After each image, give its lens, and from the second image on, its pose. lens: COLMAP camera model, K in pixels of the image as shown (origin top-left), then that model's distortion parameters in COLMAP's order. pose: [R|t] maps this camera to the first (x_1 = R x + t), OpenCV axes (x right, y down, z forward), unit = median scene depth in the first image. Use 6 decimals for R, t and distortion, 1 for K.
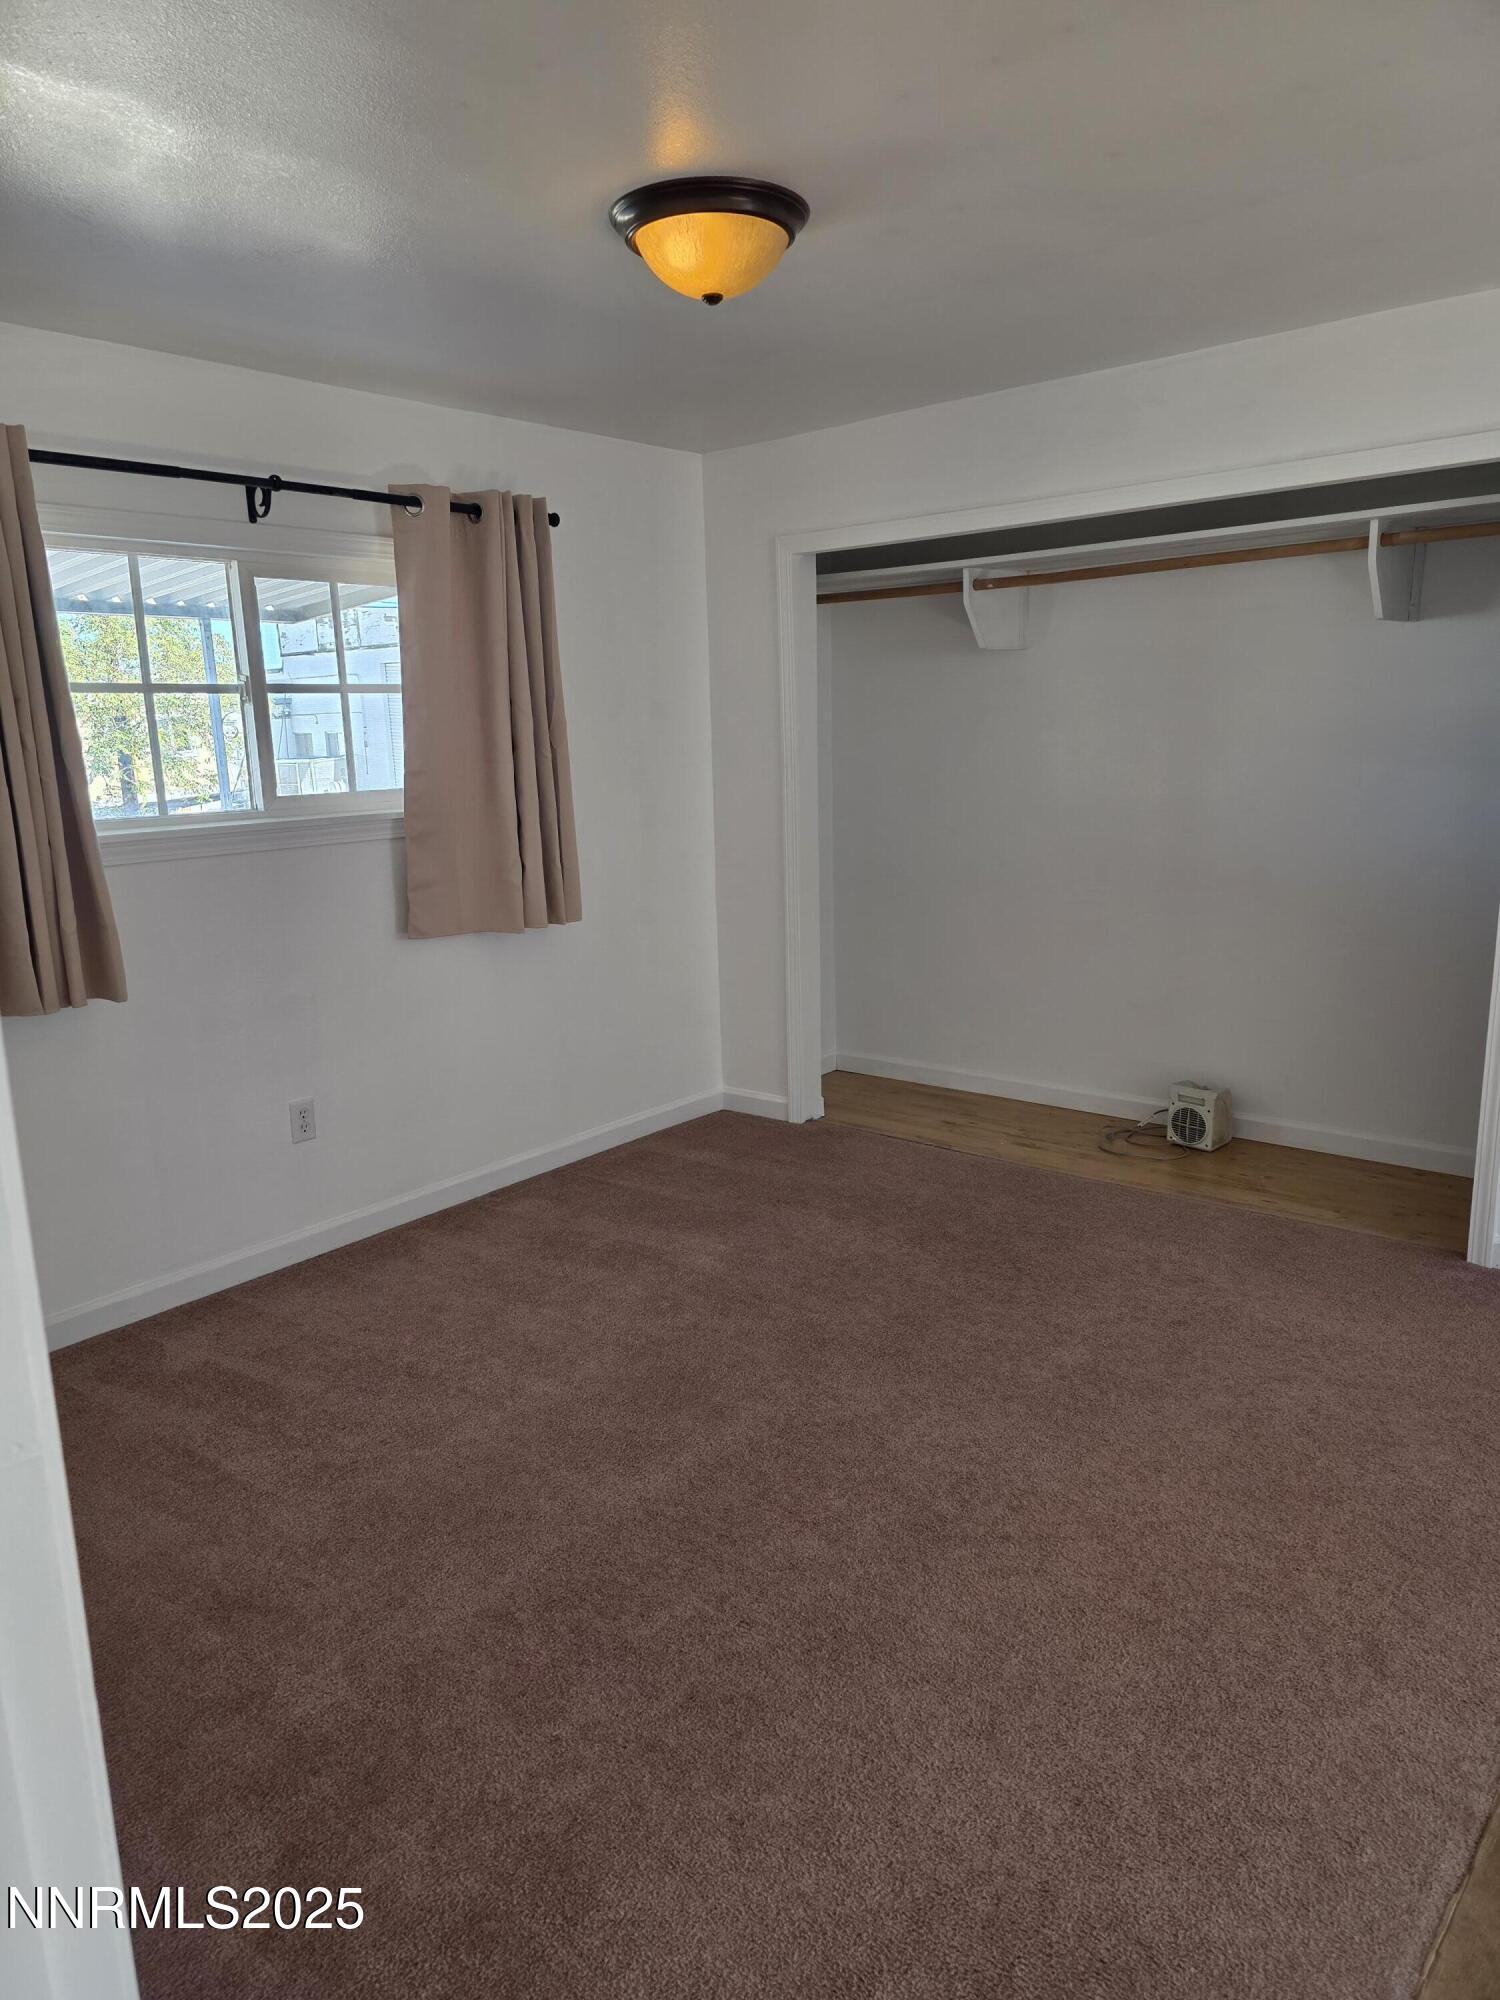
lens RADIAL K [[1344.0, 0, 747.7], [0, 1344.0, 1008.3], [0, 0, 1]] dist [0.096726, -0.070676]
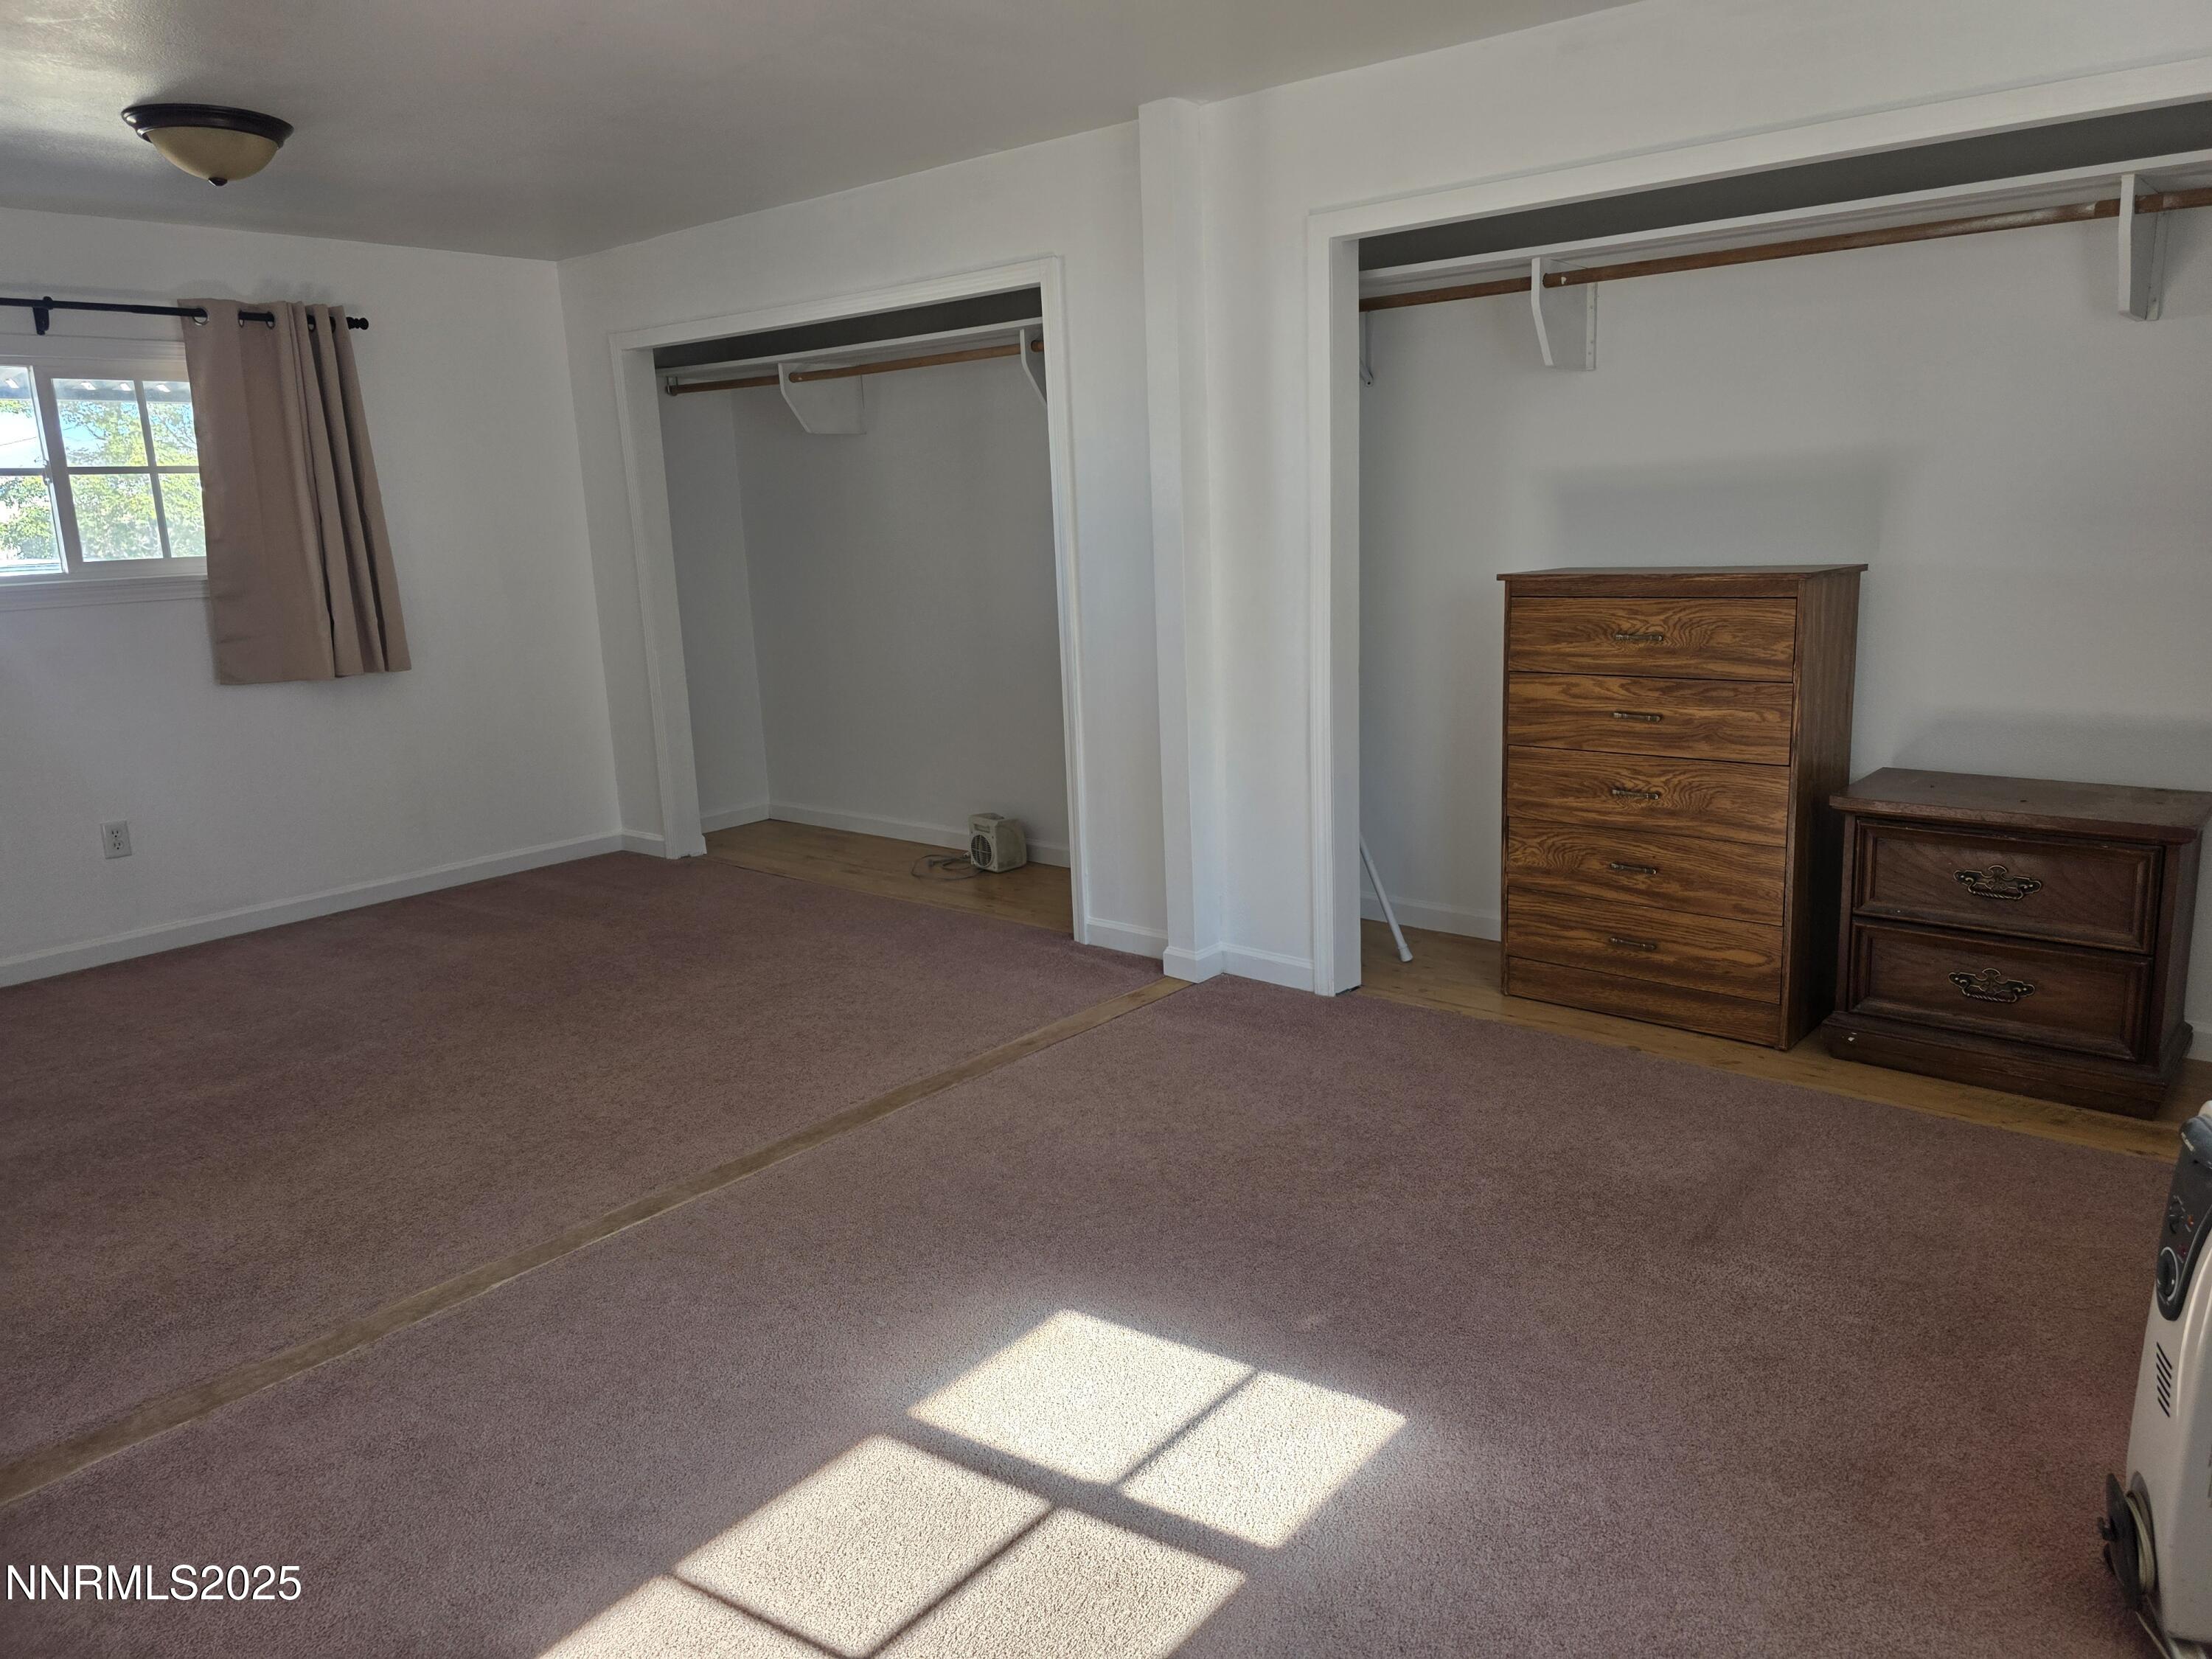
lens RADIAL K [[1486.5, 0, 1106.0], [0, 1486.5, 790.1], [0, 0, 1]] dist [0.096726, -0.070676]
pose [[0.999897, -0.008062, -0.011857, 0.506651], [0.007859, 0.999824, -0.017057, 0.065502], [0.011993, 0.016962, 0.999784, -0.283310]]
